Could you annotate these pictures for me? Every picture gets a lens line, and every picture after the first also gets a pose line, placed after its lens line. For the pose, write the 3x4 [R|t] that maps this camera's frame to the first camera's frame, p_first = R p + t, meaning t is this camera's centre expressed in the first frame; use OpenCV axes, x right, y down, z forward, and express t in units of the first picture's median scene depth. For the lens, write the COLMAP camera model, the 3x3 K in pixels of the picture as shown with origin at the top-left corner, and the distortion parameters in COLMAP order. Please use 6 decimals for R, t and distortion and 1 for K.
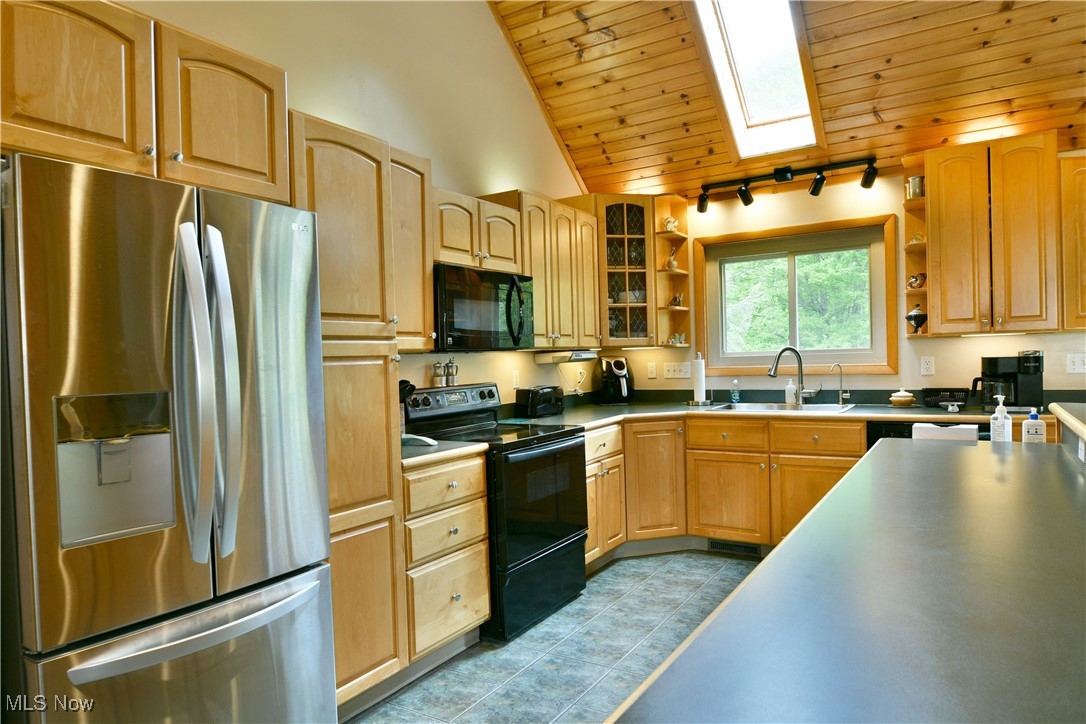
lens RADIAL K [[679.2, 0, 551.7], [0, 679.2, 370.5], [0, 0, 1]] dist [-0.007784, -0.003893]
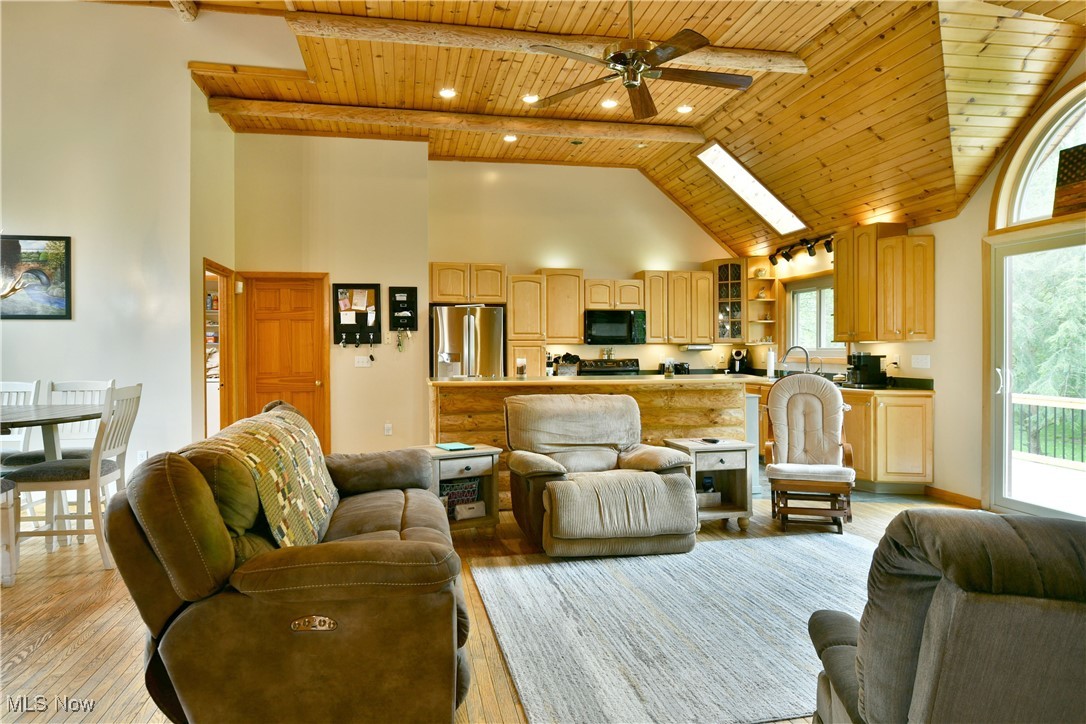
lens RADIAL K [[678.5, 0, 538.2], [0, 678.5, 357.2], [0, 0, 1]] dist [-0.007546, -0.000794]
pose [[0.680958, 0.038213, -0.731325, 1.186336], [-0.034955, 0.999195, 0.019663, -0.016998], [0.731488, 0.012174, 0.681746, -0.655642]]
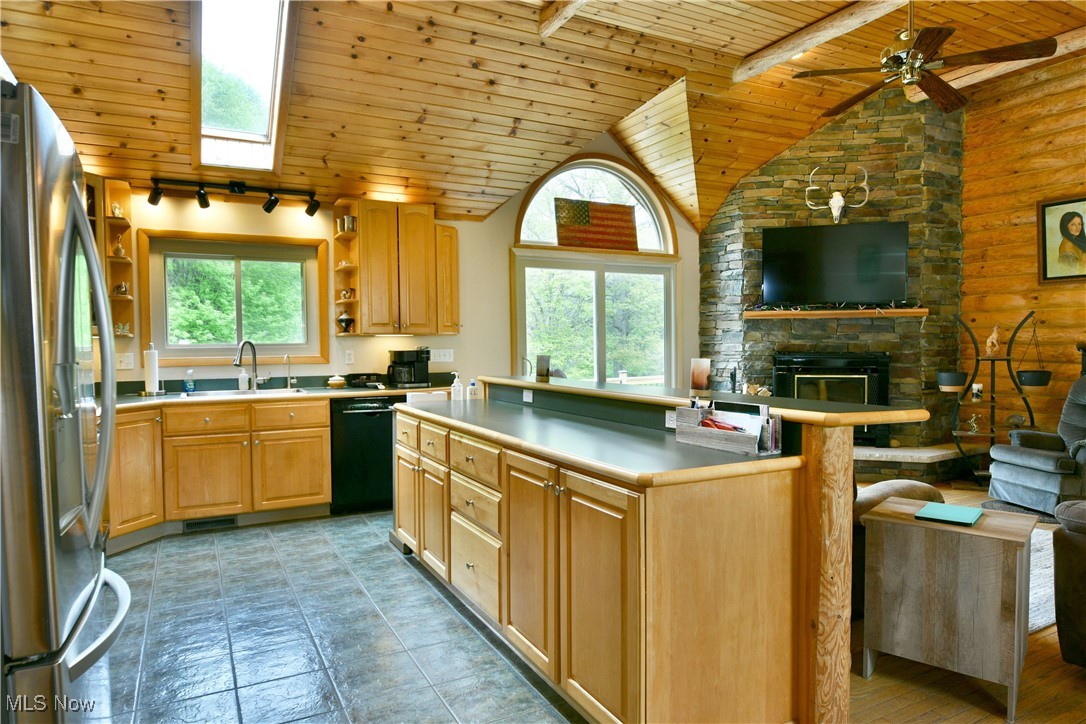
lens RADIAL K [[679.2, 0, 536.2], [0, 679.2, 364.9], [0, 0, 1]] dist [-0.007784, -0.003893]
pose [[0.511254, -0.002421, 0.859426, -0.393070], [0.009639, 0.999949, -0.002917, 0.015295], [-0.859376, 0.009775, 0.511252, -0.003193]]
